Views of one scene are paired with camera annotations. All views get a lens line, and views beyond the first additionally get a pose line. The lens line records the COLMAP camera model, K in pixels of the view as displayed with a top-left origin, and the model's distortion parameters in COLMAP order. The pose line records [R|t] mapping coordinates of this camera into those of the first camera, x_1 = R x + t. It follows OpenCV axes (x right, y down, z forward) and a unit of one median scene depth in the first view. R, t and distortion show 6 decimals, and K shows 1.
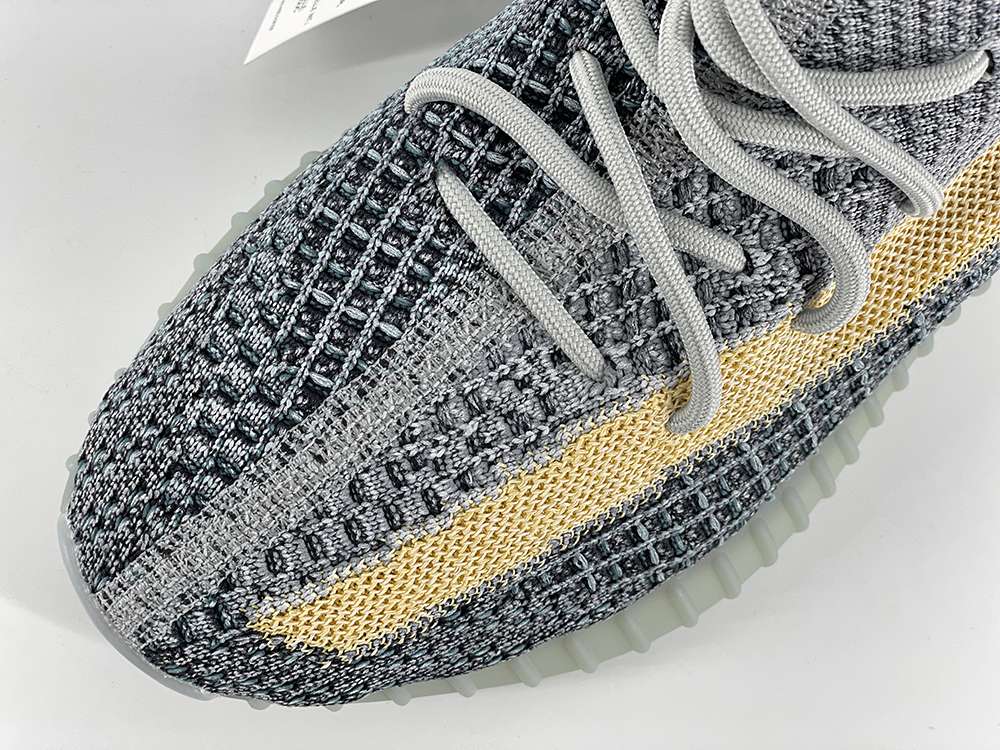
lens RADIAL K [[1528.4, 0, 495.9], [0, 1528.4, 373.1], [0, 0, 1]] dist [0.017612, 0.000000]
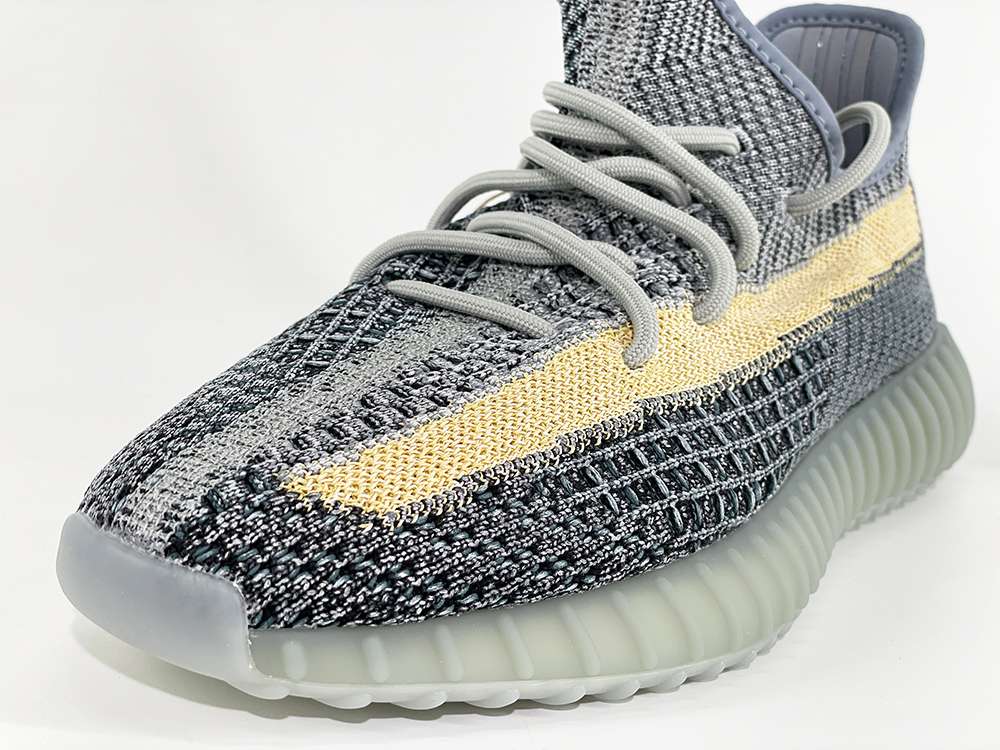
lens RADIAL K [[1528.4, 0, 504.6], [0, 1528.4, 374.8], [0, 0, 1]] dist [0.017612, 0.000000]
pose [[0.964809, -0.106616, 0.240368, -0.251237], [0.262951, 0.393931, -0.880724, 1.025111], [-0.000789, 0.912936, 0.408103, 0.544062]]
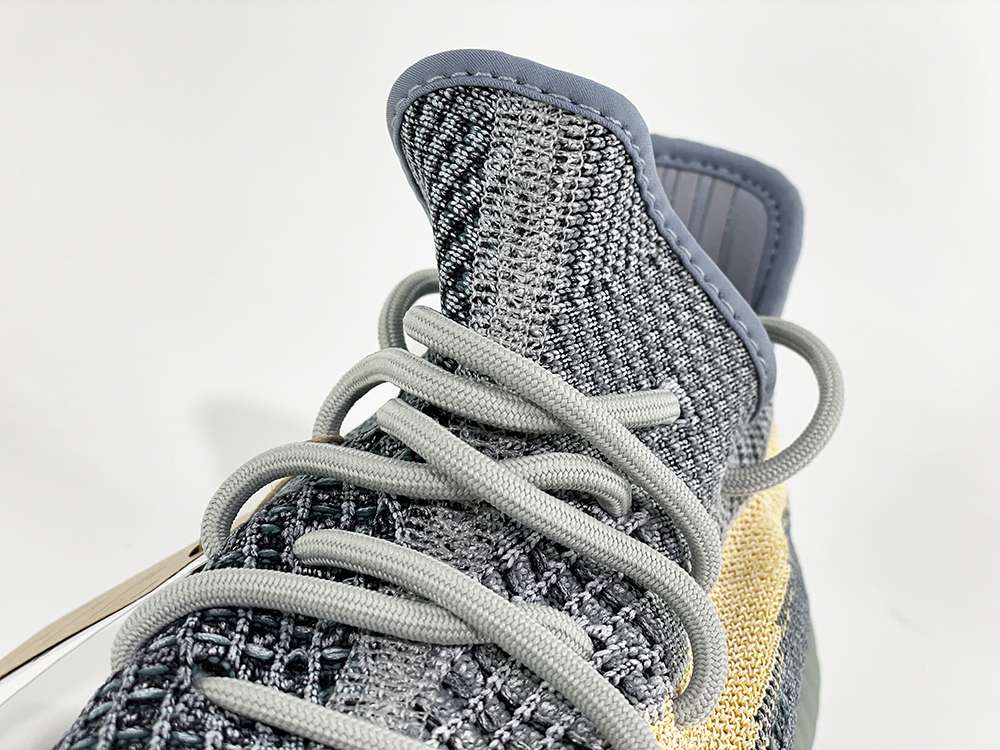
lens RADIAL K [[1528.4, 0, 502.1], [0, 1528.4, 372.2], [0, 0, 1]] dist [0.017612, 0.000000]
pose [[0.817565, -0.104459, 0.566283, -0.321205], [0.544397, 0.460713, -0.700982, 0.402972], [-0.187670, 0.881381, 0.433530, 0.503559]]
